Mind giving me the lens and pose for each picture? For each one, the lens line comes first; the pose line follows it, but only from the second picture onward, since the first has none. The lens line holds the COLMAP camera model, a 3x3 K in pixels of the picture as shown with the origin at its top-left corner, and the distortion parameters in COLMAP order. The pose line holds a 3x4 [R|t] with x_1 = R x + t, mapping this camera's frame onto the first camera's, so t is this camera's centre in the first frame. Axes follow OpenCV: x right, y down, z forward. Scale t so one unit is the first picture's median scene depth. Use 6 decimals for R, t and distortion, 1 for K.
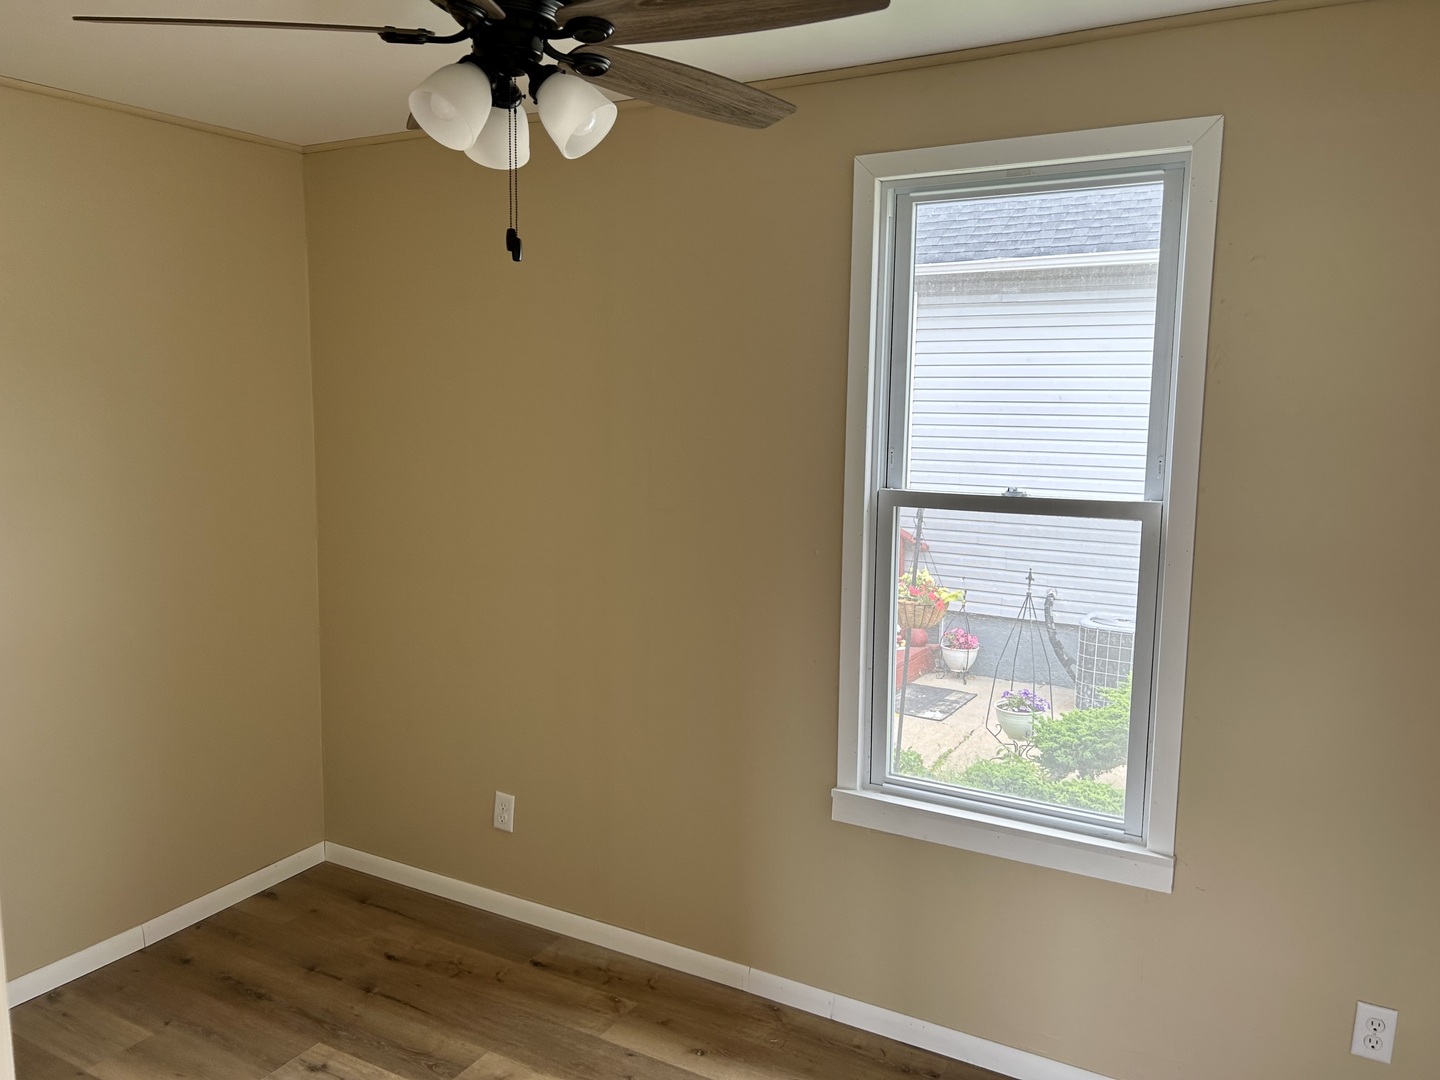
lens RADIAL K [[1110.1, 0, 718.4], [0, 1110.1, 535.1], [0, 0, 1]] dist [0.073675, -0.077871]
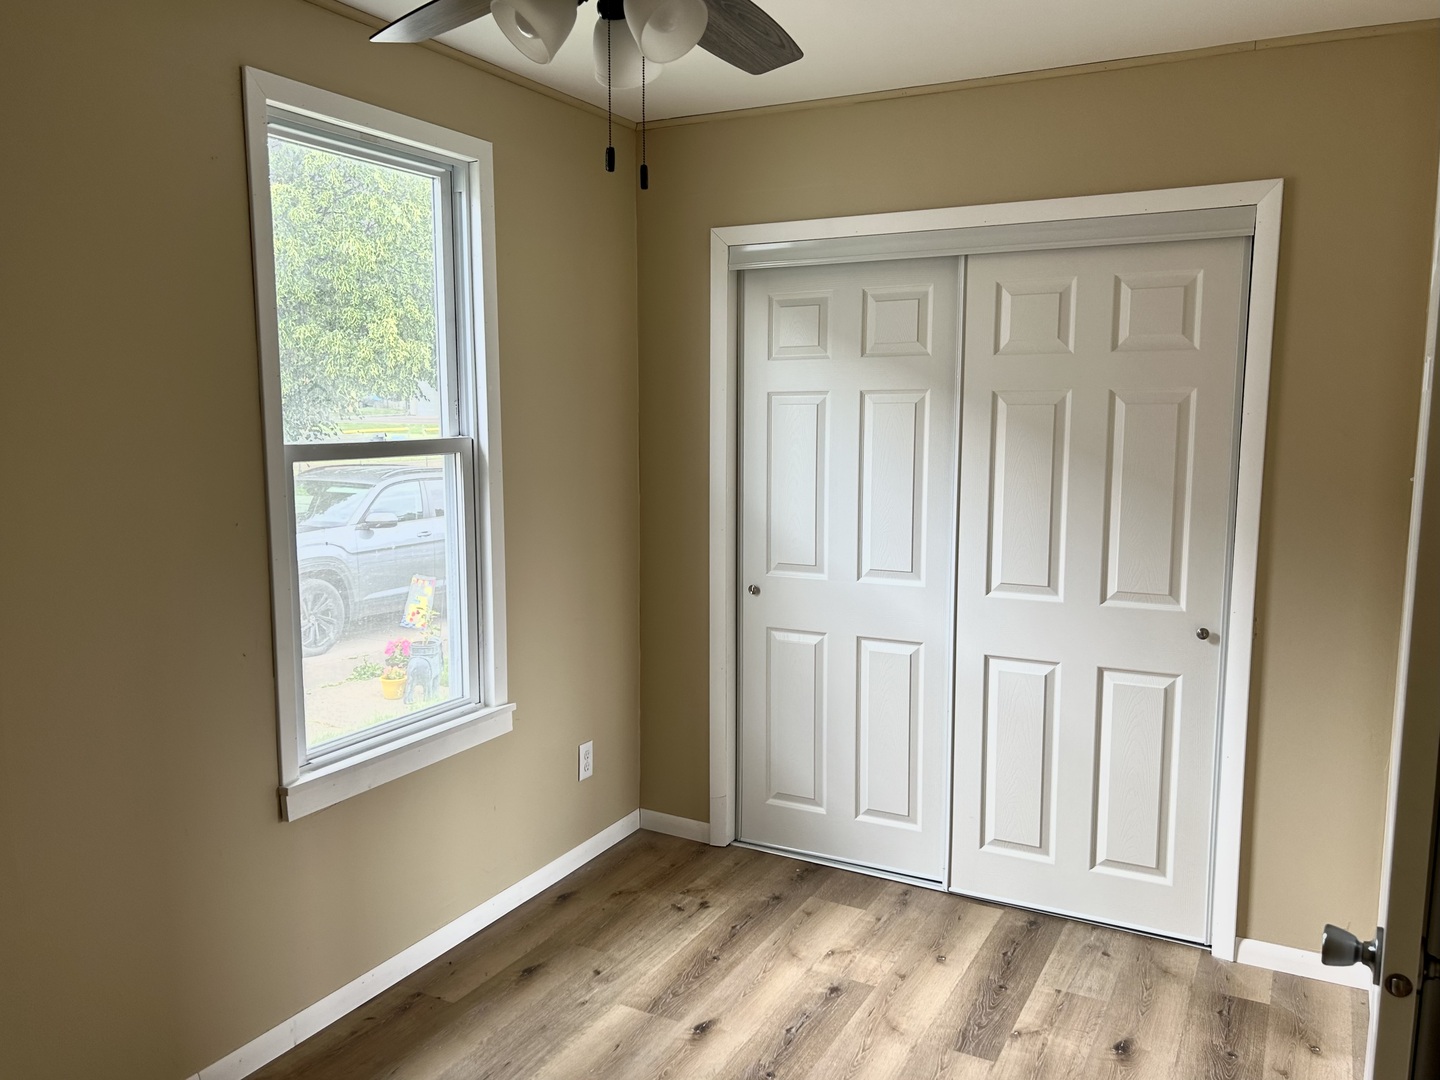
lens RADIAL K [[1110.1, 0, 718.4], [0, 1110.1, 535.1], [0, 0, 1]] dist [0.073675, -0.077871]
pose [[-0.017551, -0.132081, 0.991084, -0.841501], [0.125880, 0.983057, 0.133241, -0.049511], [-0.991890, 0.127096, -0.000628, 0.703956]]
